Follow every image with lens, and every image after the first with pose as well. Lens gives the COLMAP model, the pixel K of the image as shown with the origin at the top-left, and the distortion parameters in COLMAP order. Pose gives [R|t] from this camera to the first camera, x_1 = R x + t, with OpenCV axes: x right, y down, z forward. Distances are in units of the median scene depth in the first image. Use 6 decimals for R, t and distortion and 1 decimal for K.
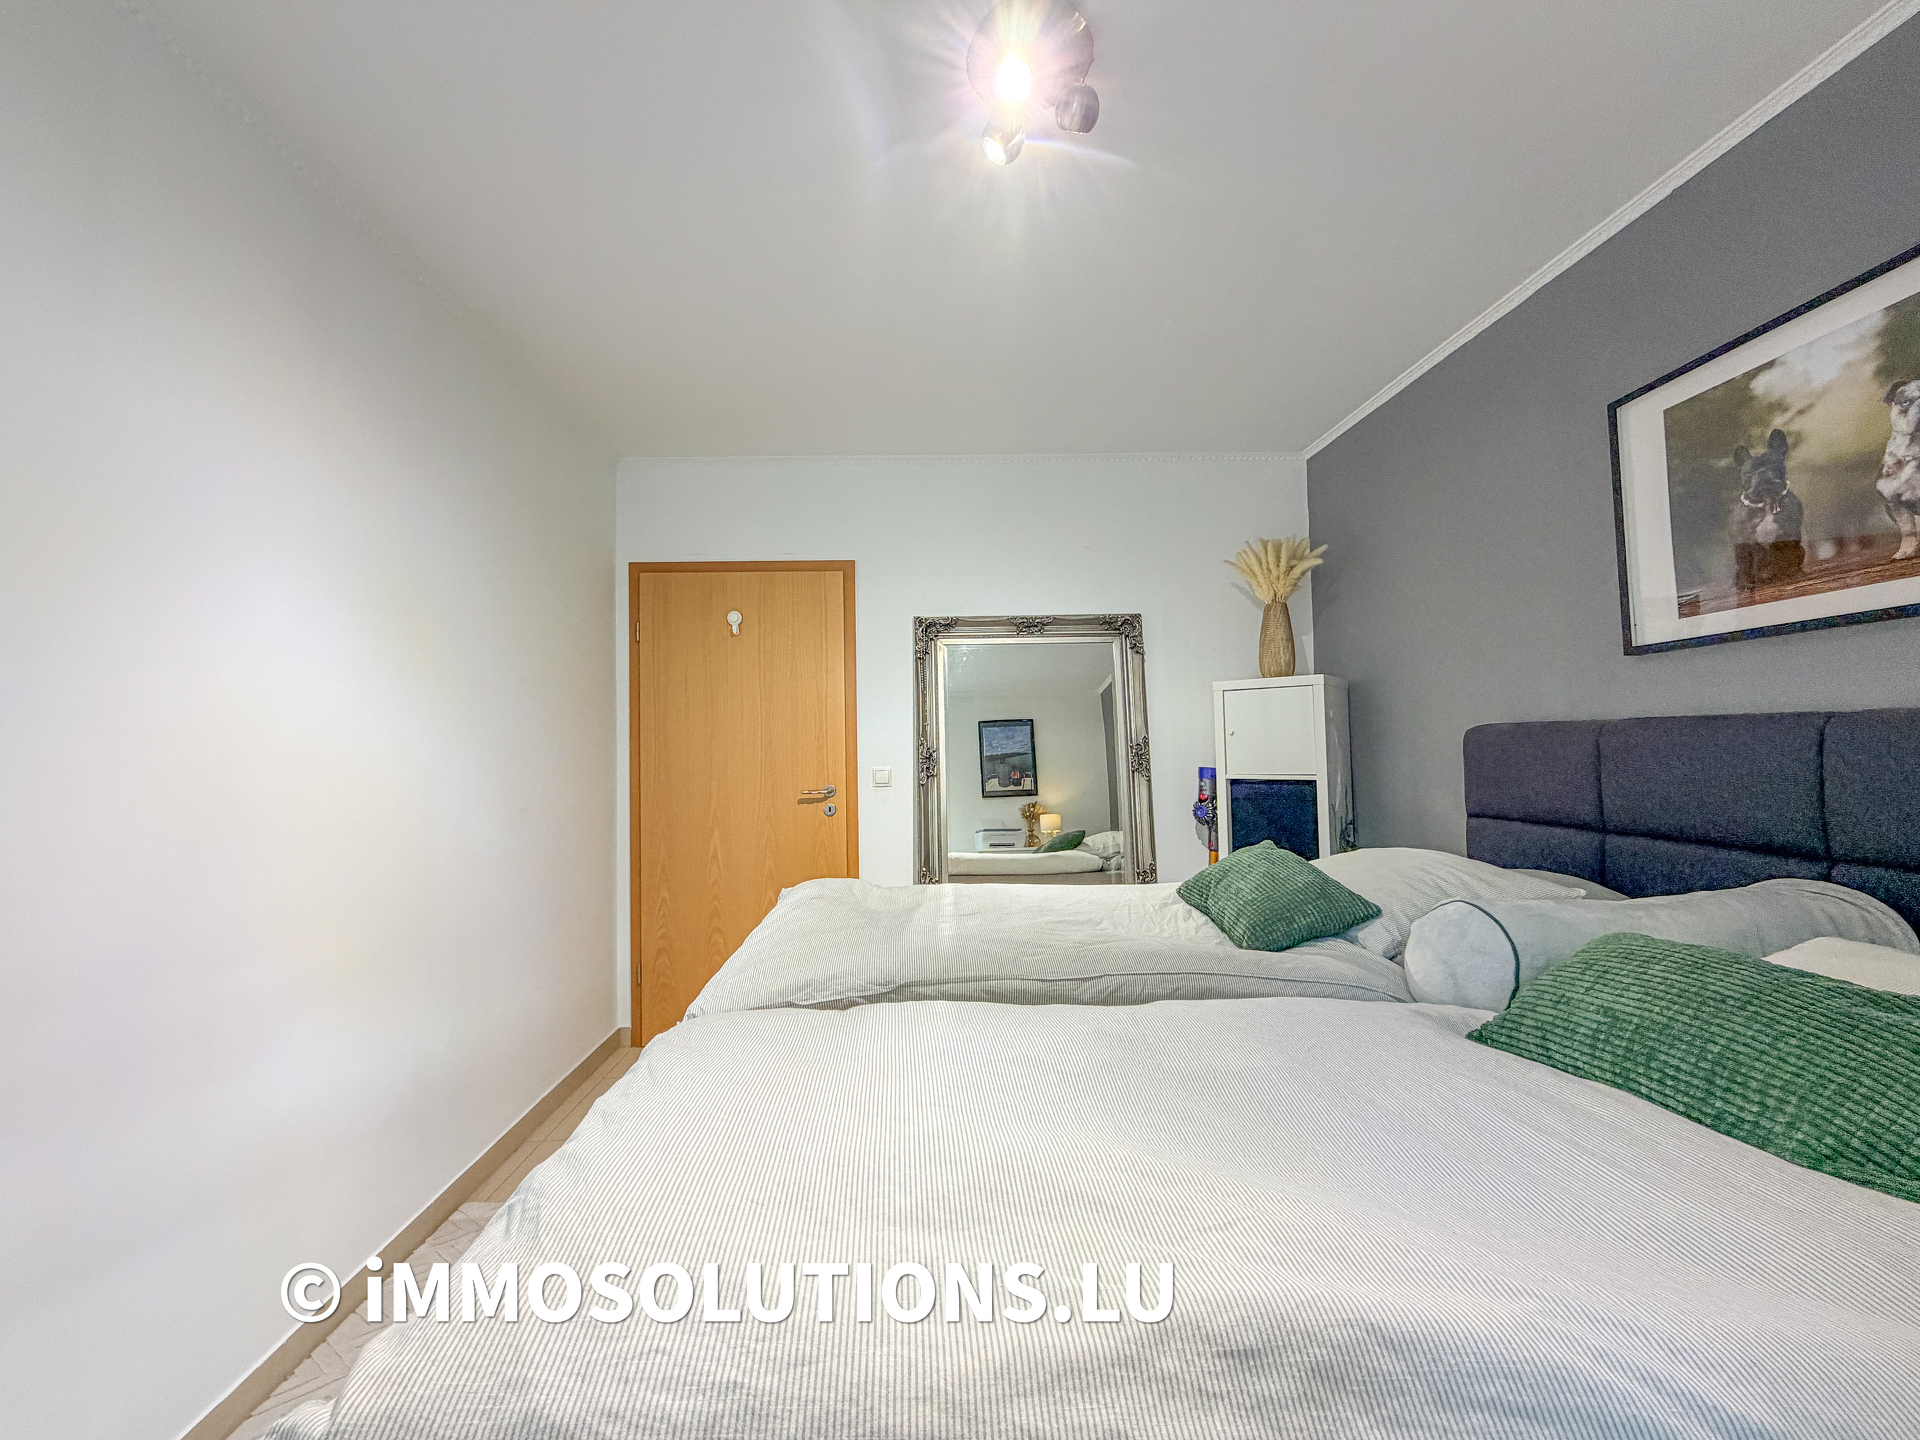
lens RADIAL K [[769.6, 0, 957.2], [0, 769.6, 719.5], [0, 0, 1]] dist [0.000689, 0.000409]
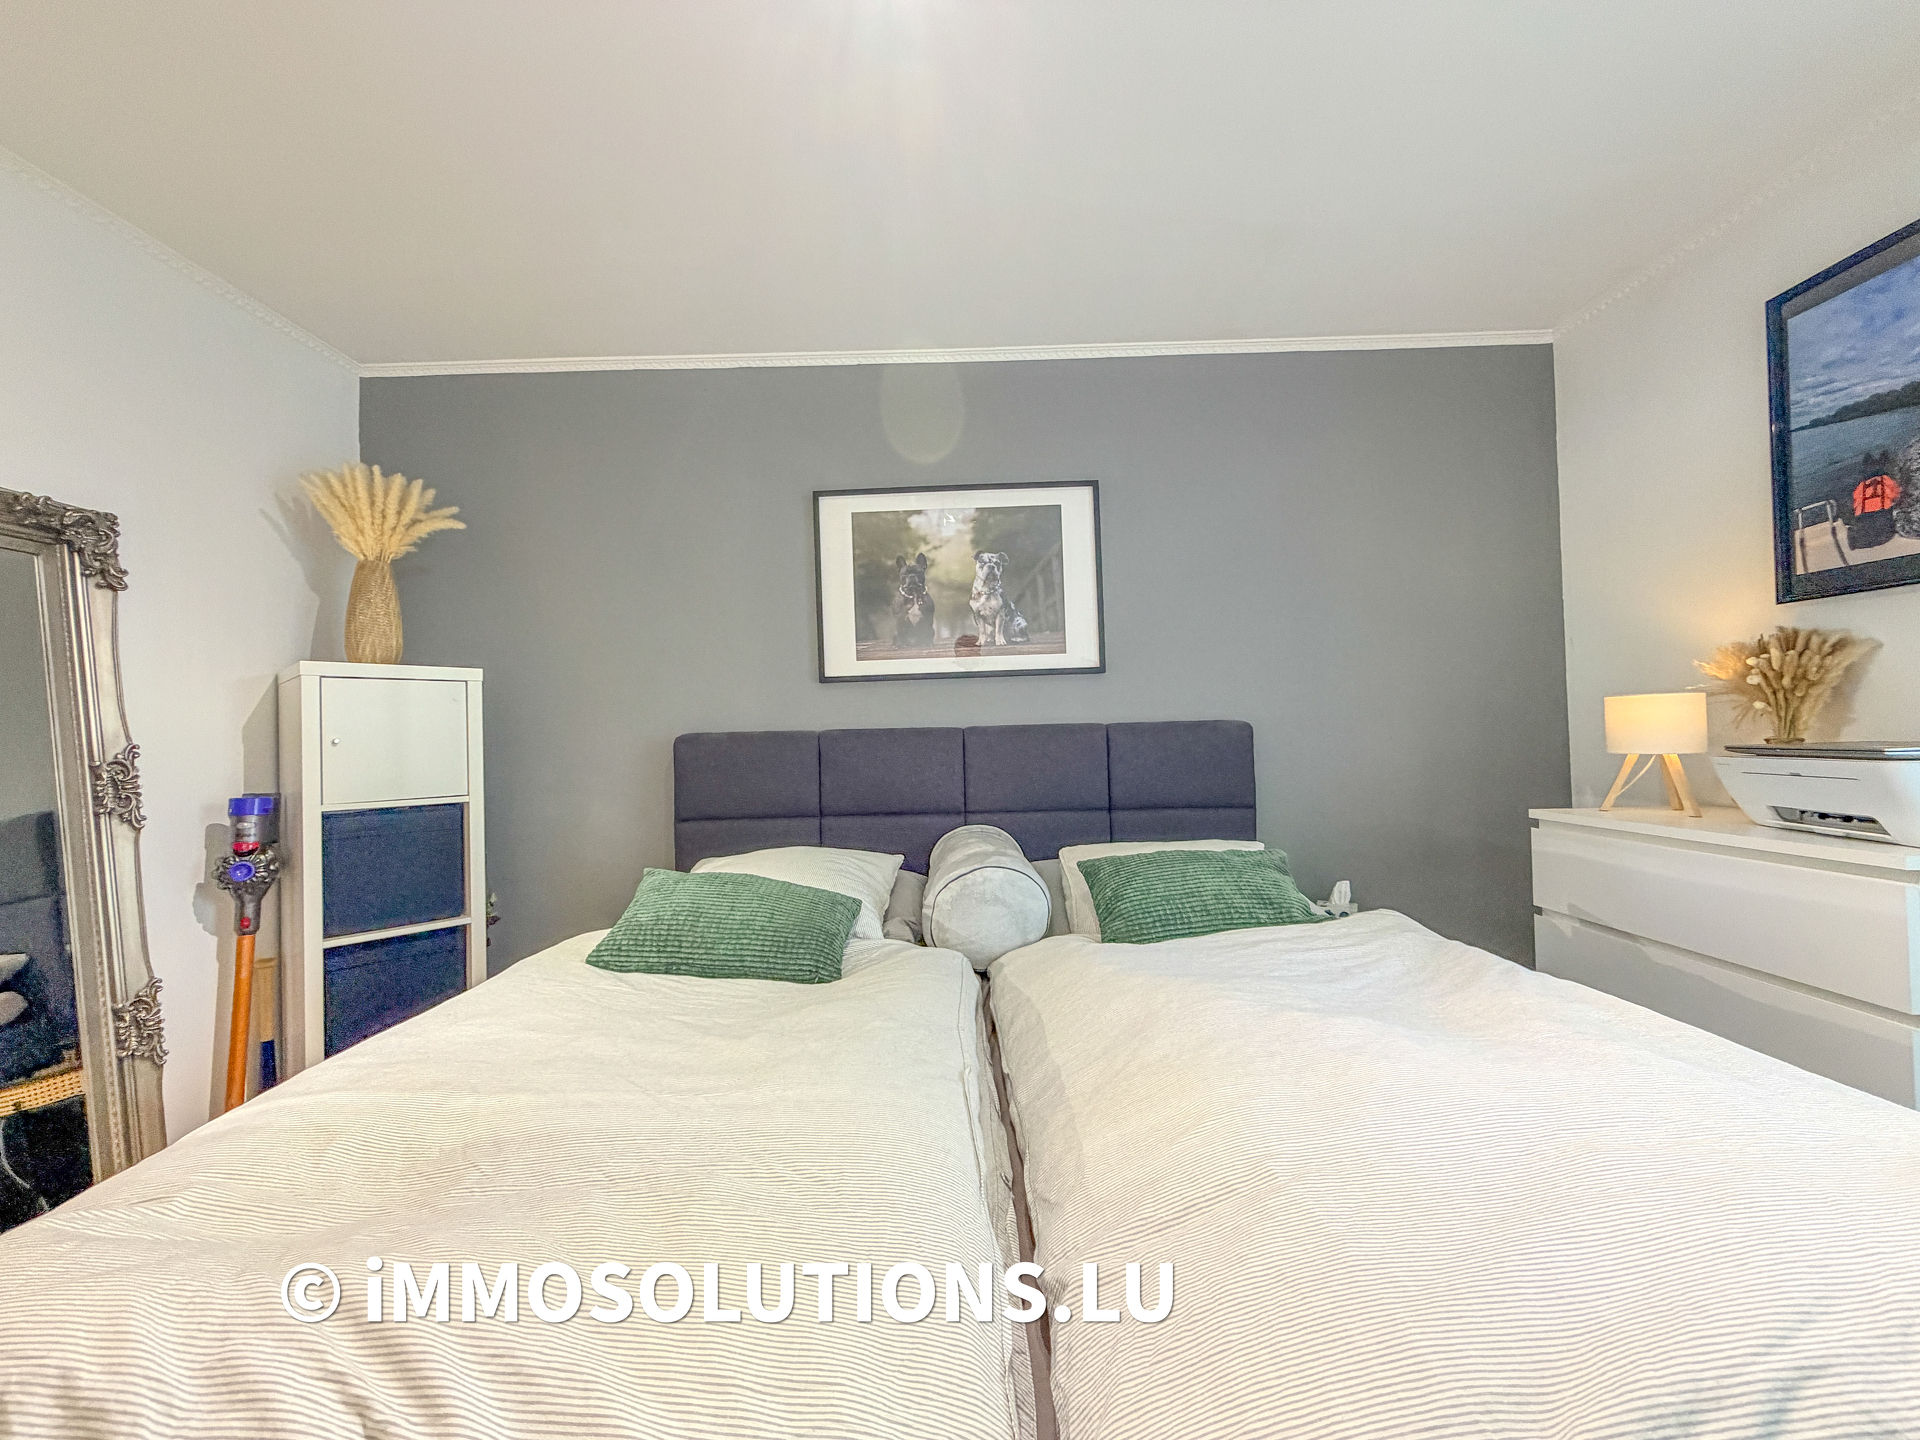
lens RADIAL K [[769.6, 0, 959.9], [0, 769.6, 720.0], [0, 0, 1]] dist [0.000689, 0.000409]
pose [[0.050128, 0.037610, 0.998034, -0.525293], [-0.010044, 0.999259, -0.037152, 0.032633], [-0.998692, -0.008162, 0.050469, 0.822344]]
